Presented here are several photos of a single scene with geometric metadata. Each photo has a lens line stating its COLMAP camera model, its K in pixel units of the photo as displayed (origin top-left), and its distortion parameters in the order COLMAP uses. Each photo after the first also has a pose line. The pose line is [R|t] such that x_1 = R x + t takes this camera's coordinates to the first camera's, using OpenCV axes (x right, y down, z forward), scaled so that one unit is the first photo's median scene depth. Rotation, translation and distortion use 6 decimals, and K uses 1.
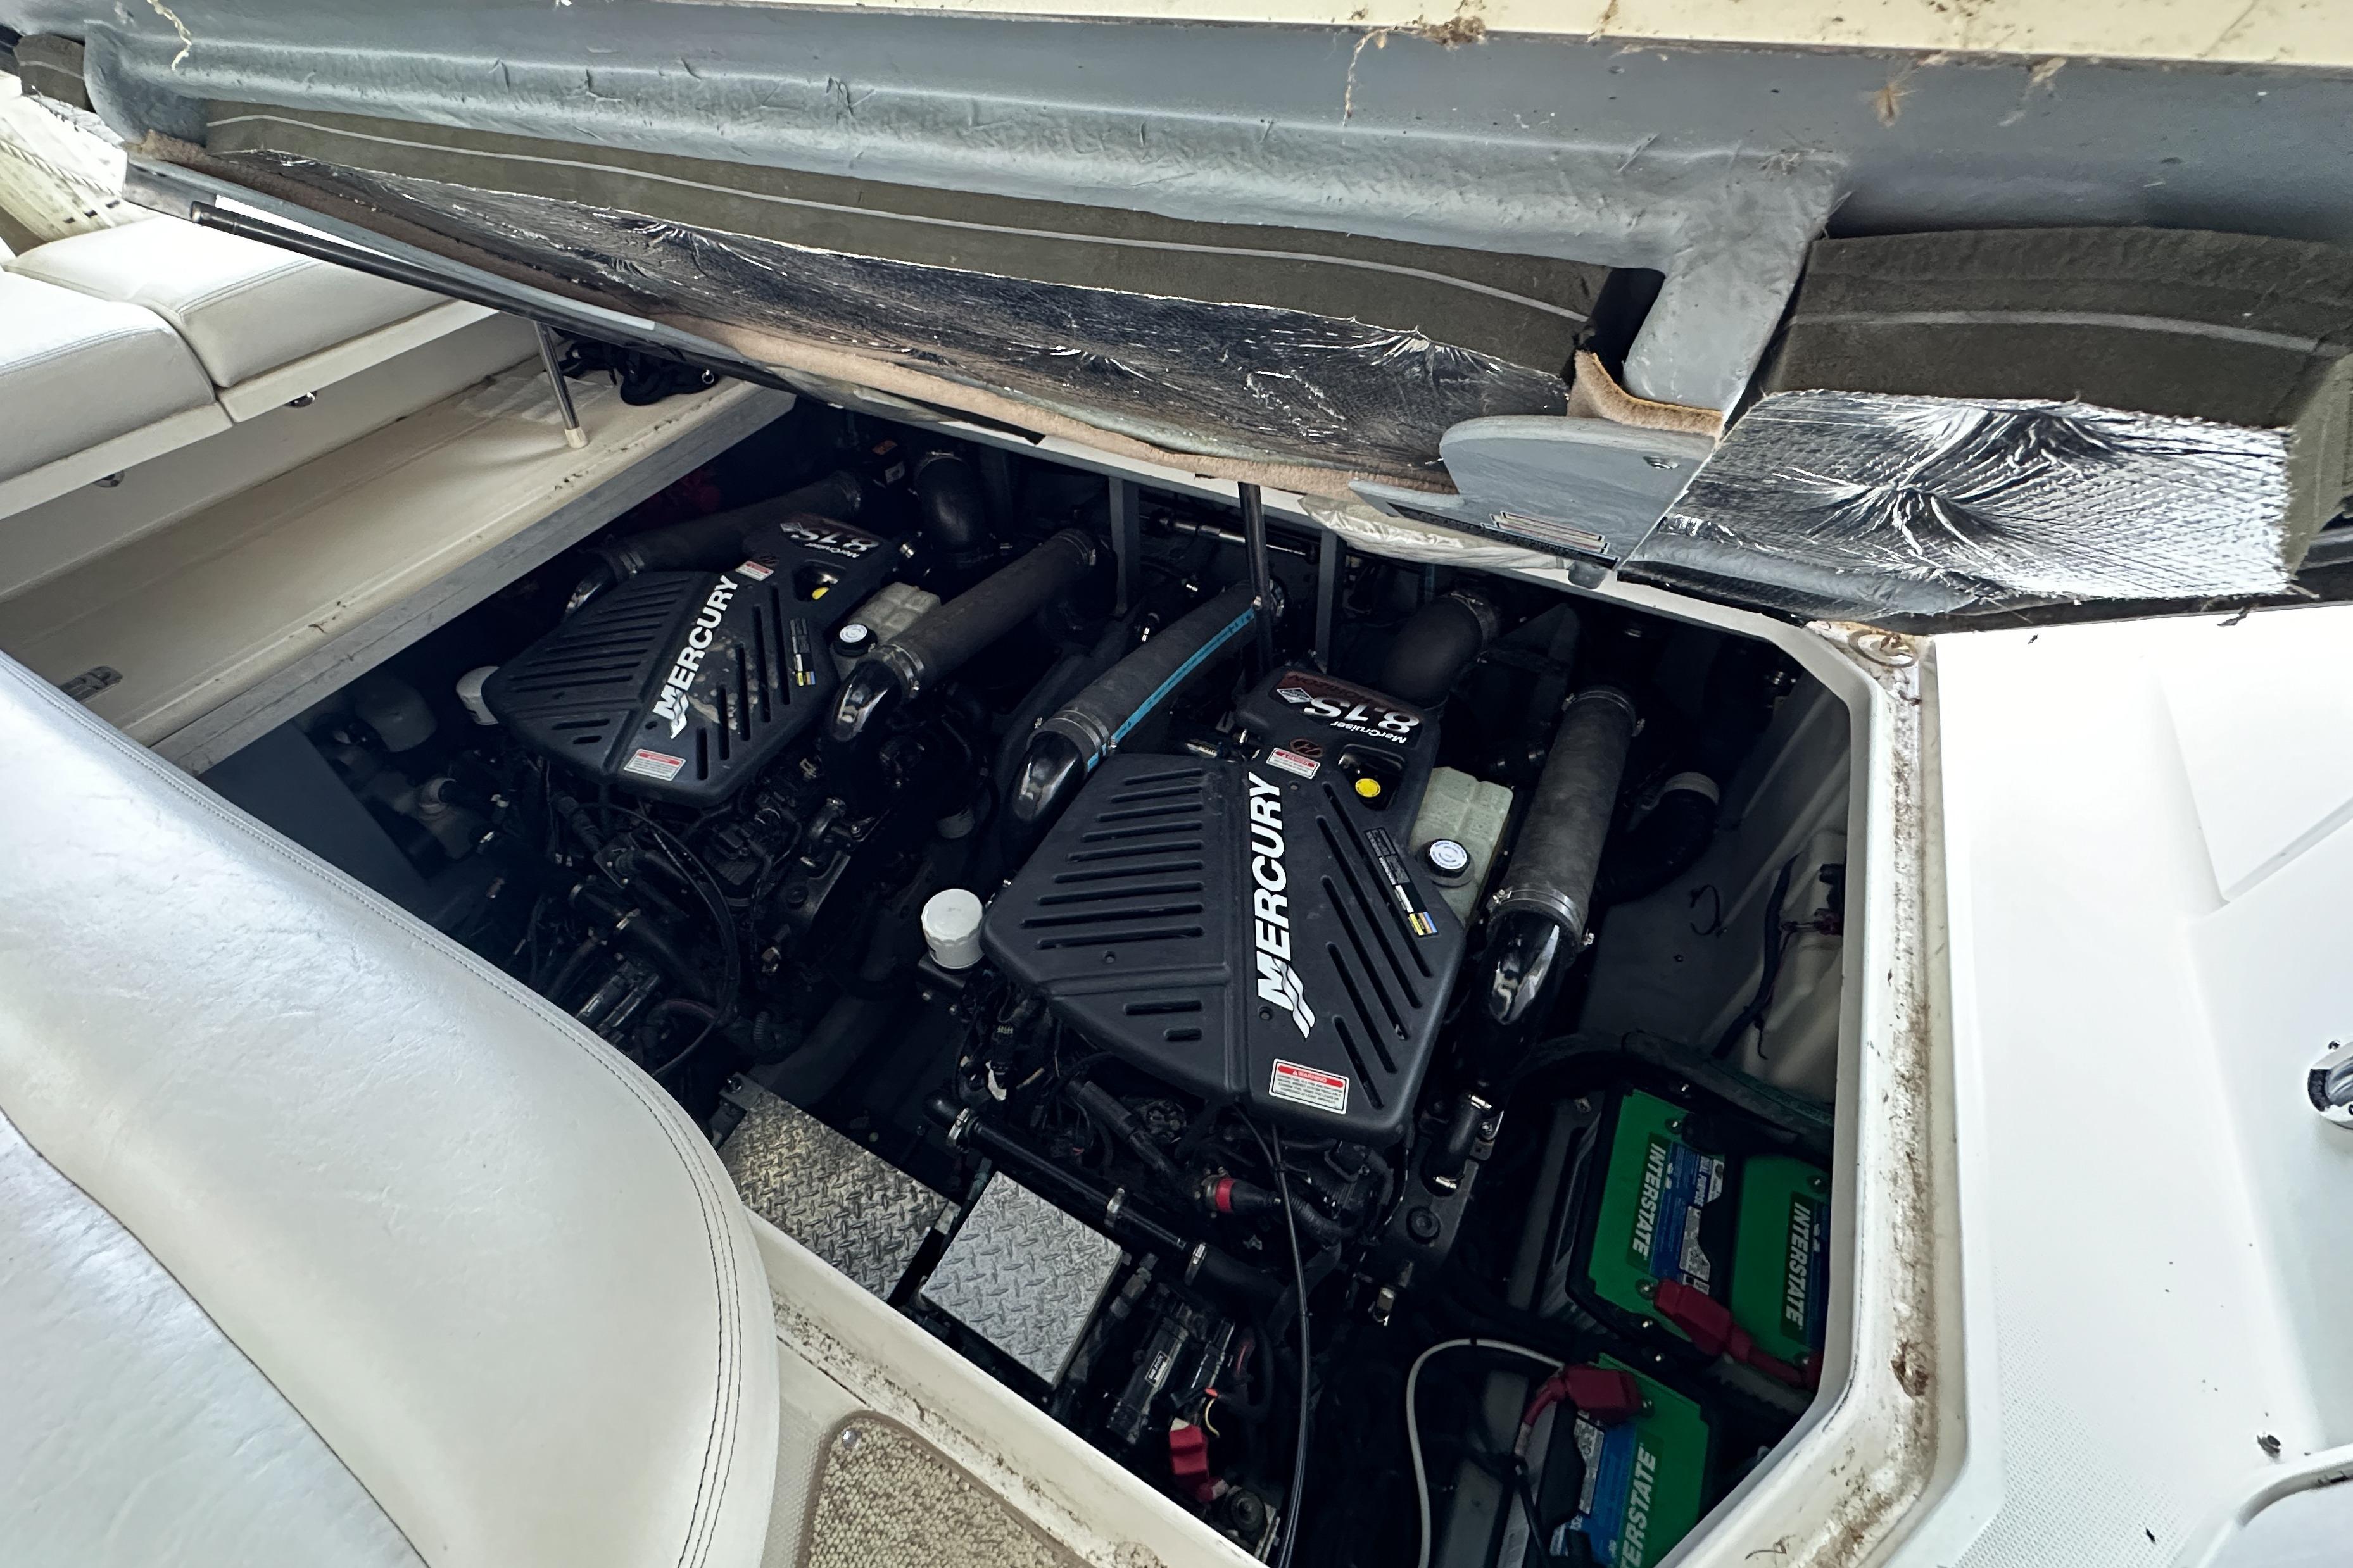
lens RADIAL K [[1022.5, 0, 1075.1], [0, 1022.5, 710.6], [0, 0, 1]] dist [-0.001939, 0.000225]
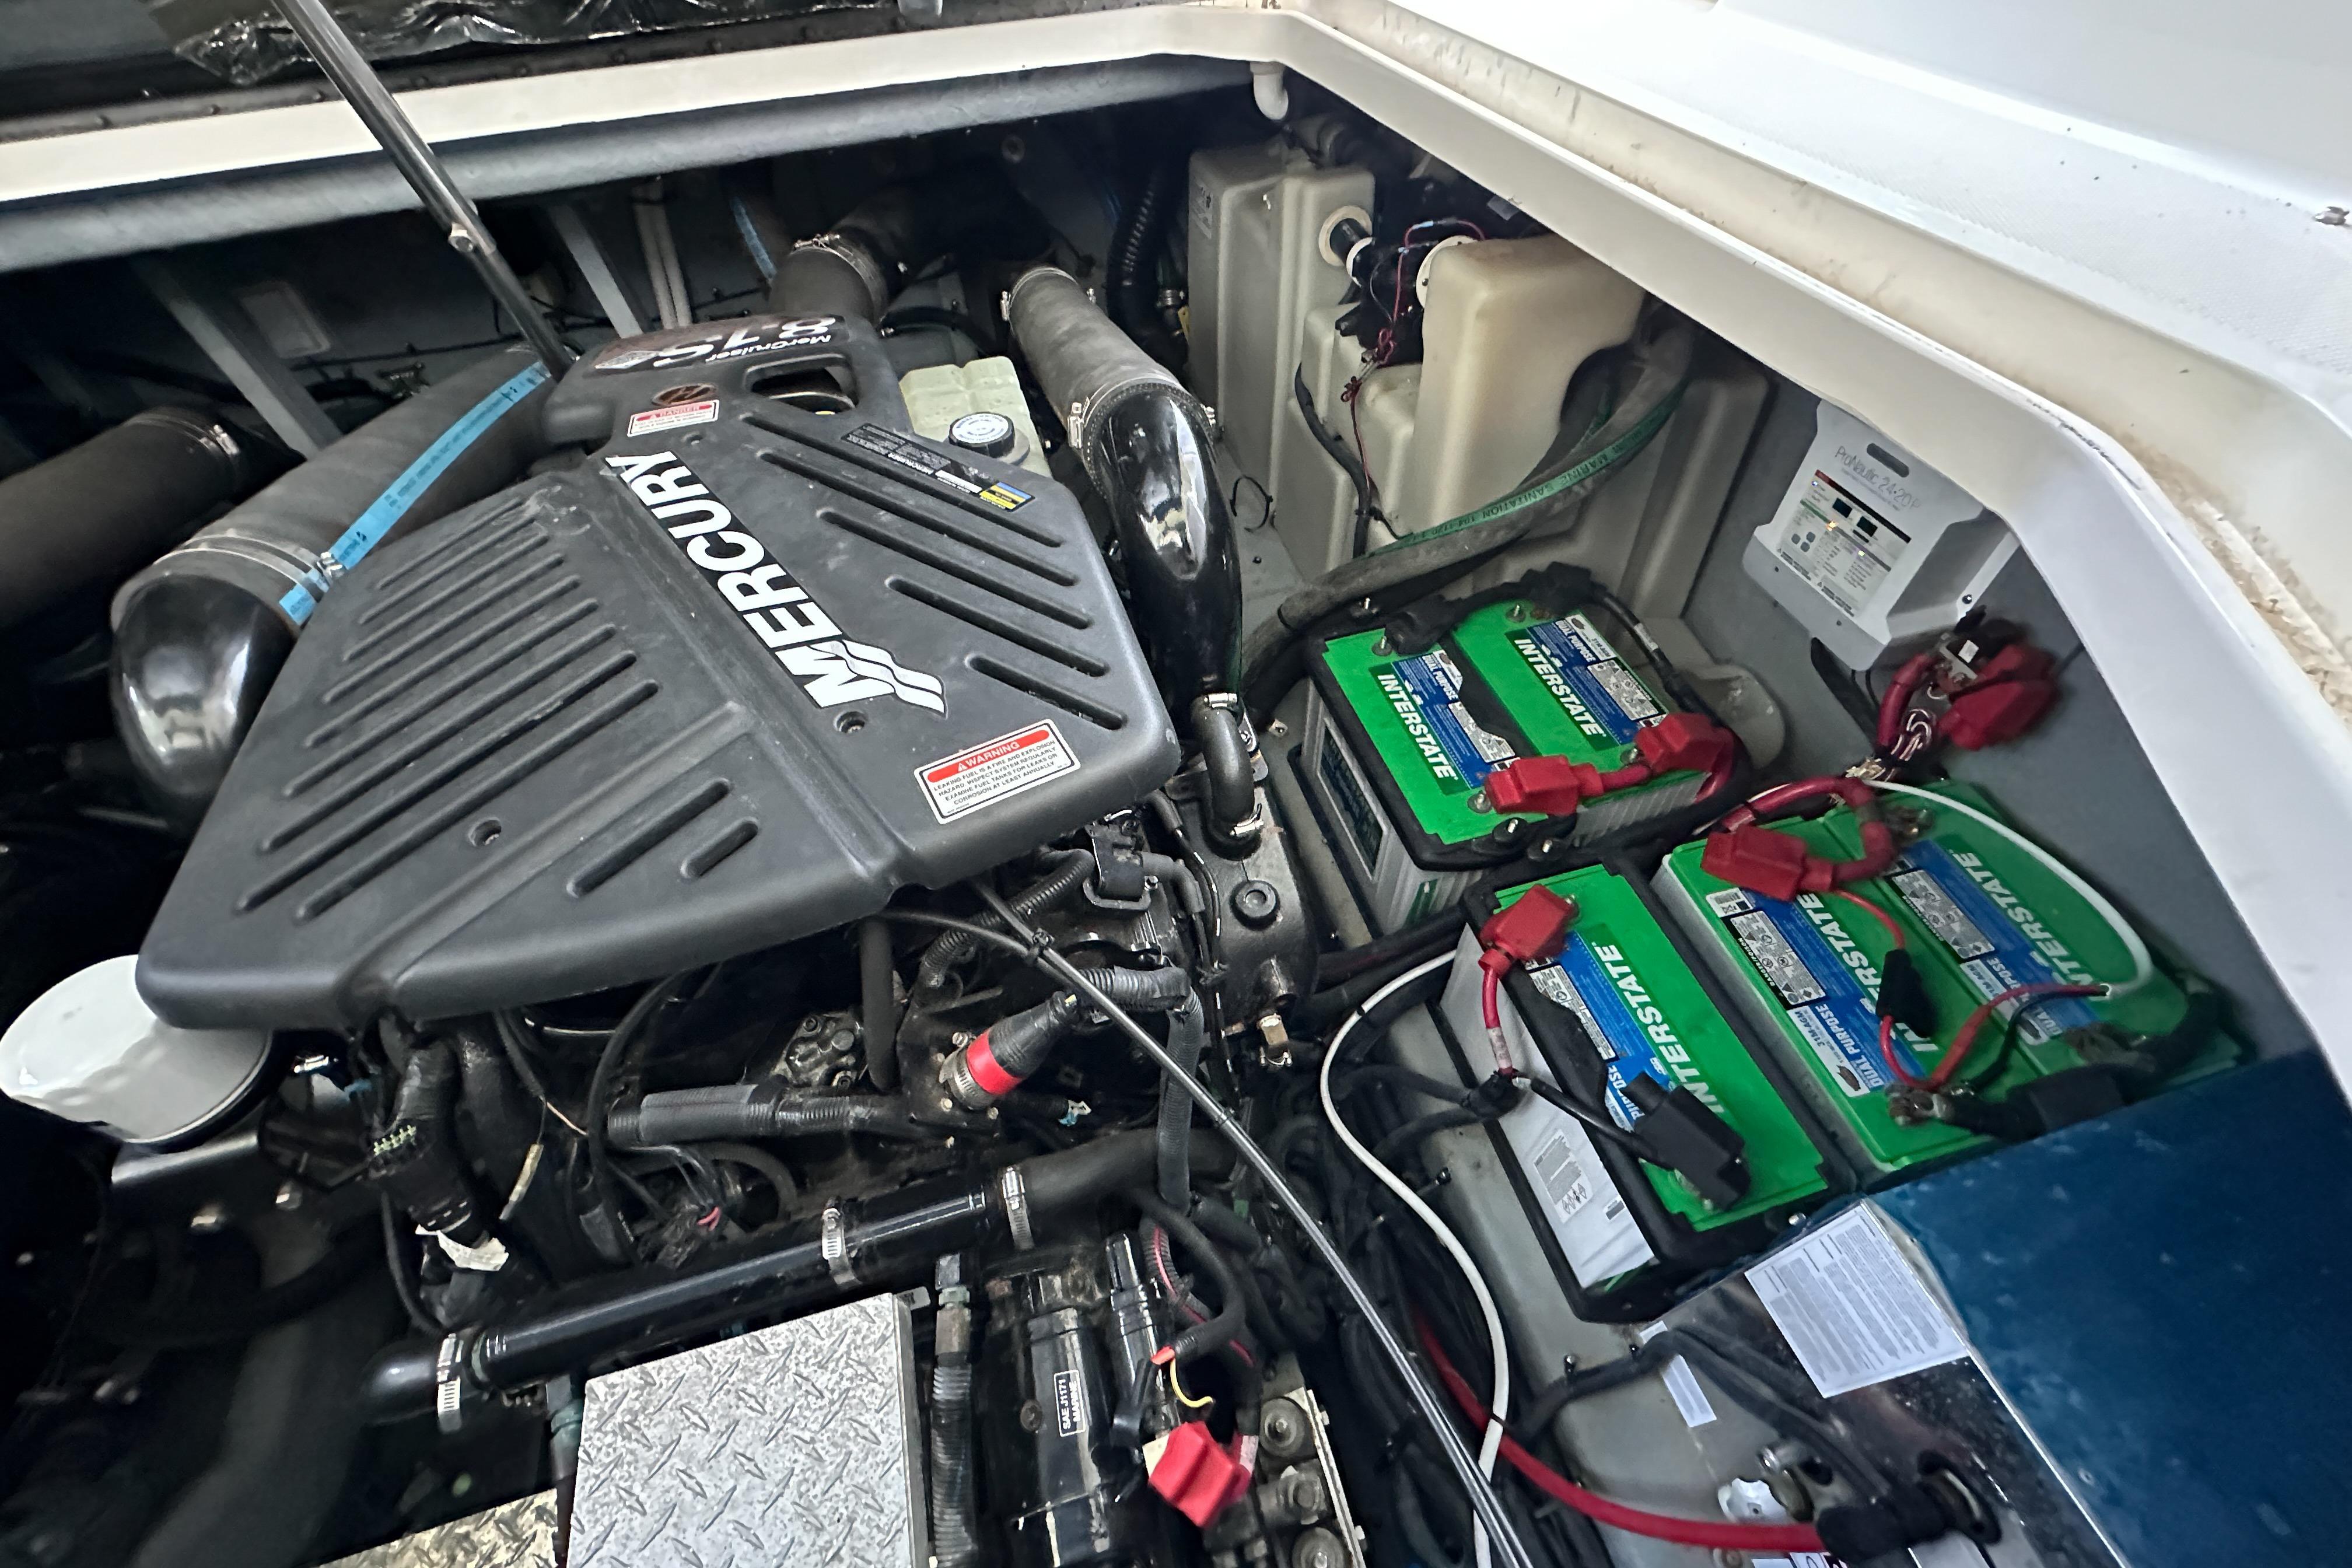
lens RADIAL K [[940.5, 0, 1174.4], [0, 940.5, 784.0], [0, 0, 1]] dist [-0.002807, 0.000336]
pose [[0.697230, -0.539840, 0.471639, 0.058789], [0.506307, 0.836615, 0.209113, 0.276215], [-0.507468, 0.092994, 0.856638, 0.483975]]
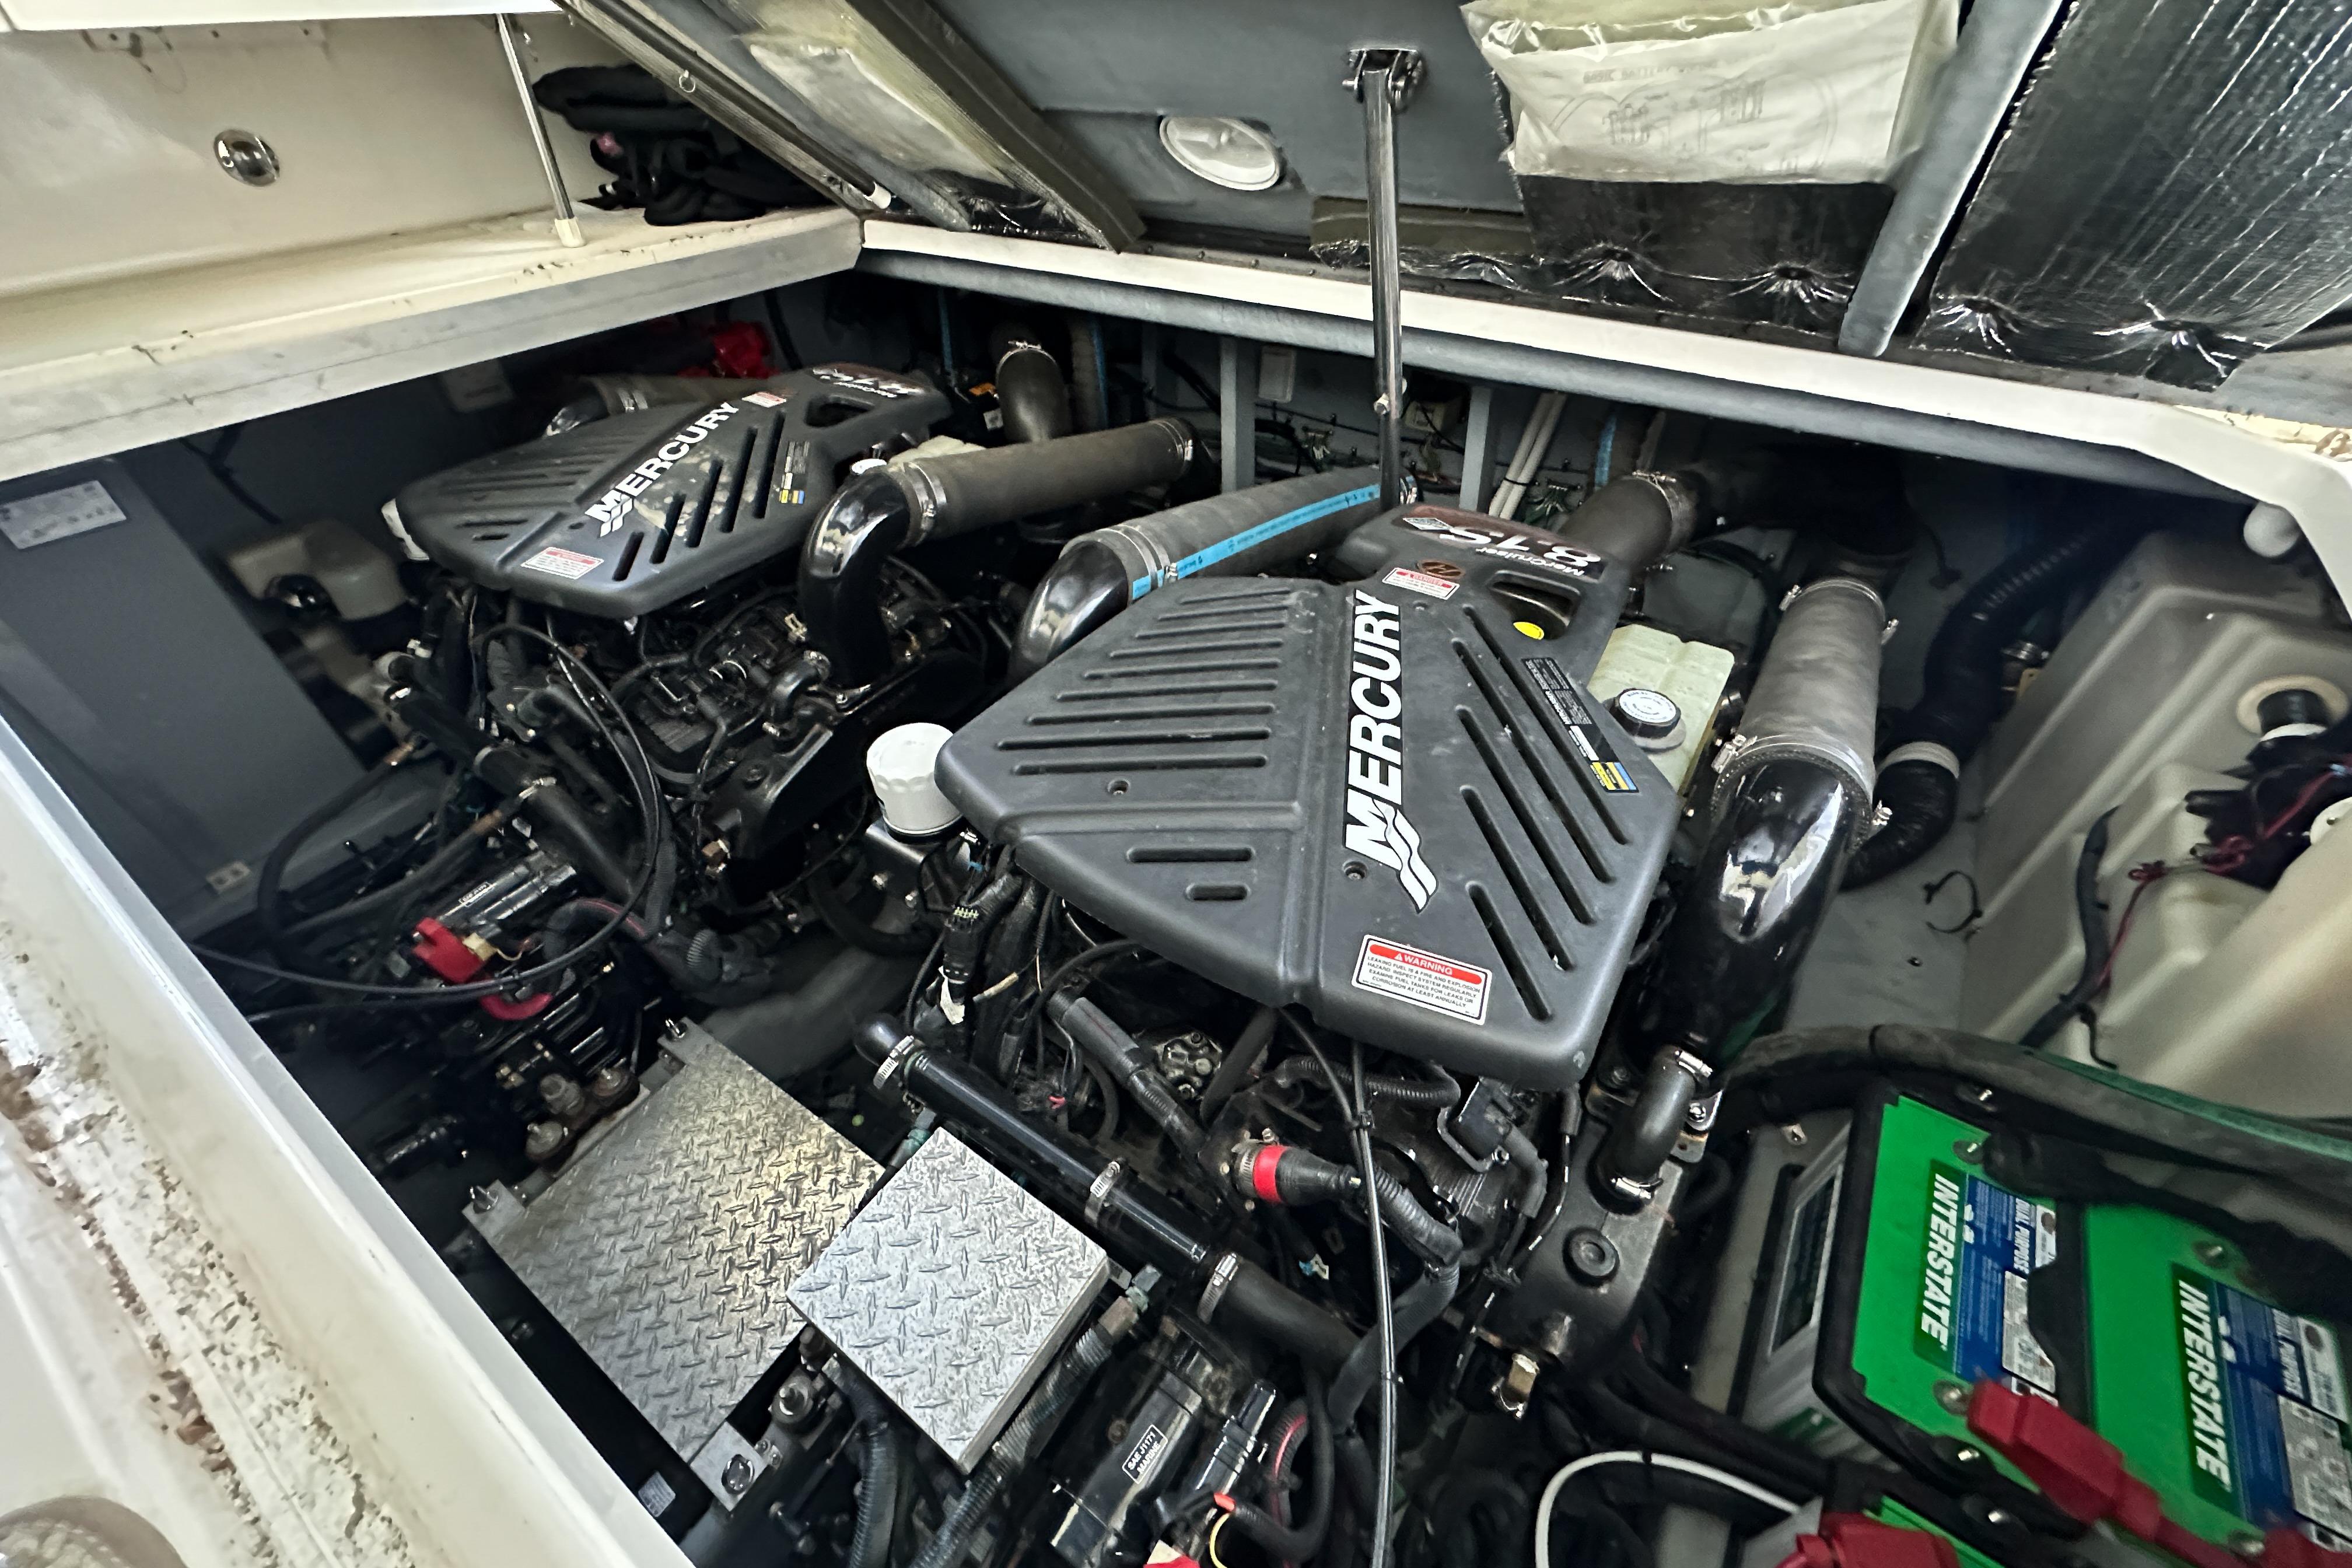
lens RADIAL K [[940.5, 0, 1174.4], [0, 940.5, 784.0], [0, 0, 1]] dist [-0.002807, 0.000336]
pose [[0.996869, 0.068587, -0.039356, 0.088440], [-0.070127, 0.996767, -0.039206, 0.248319], [0.036540, 0.041843, 0.998456, 0.395150]]
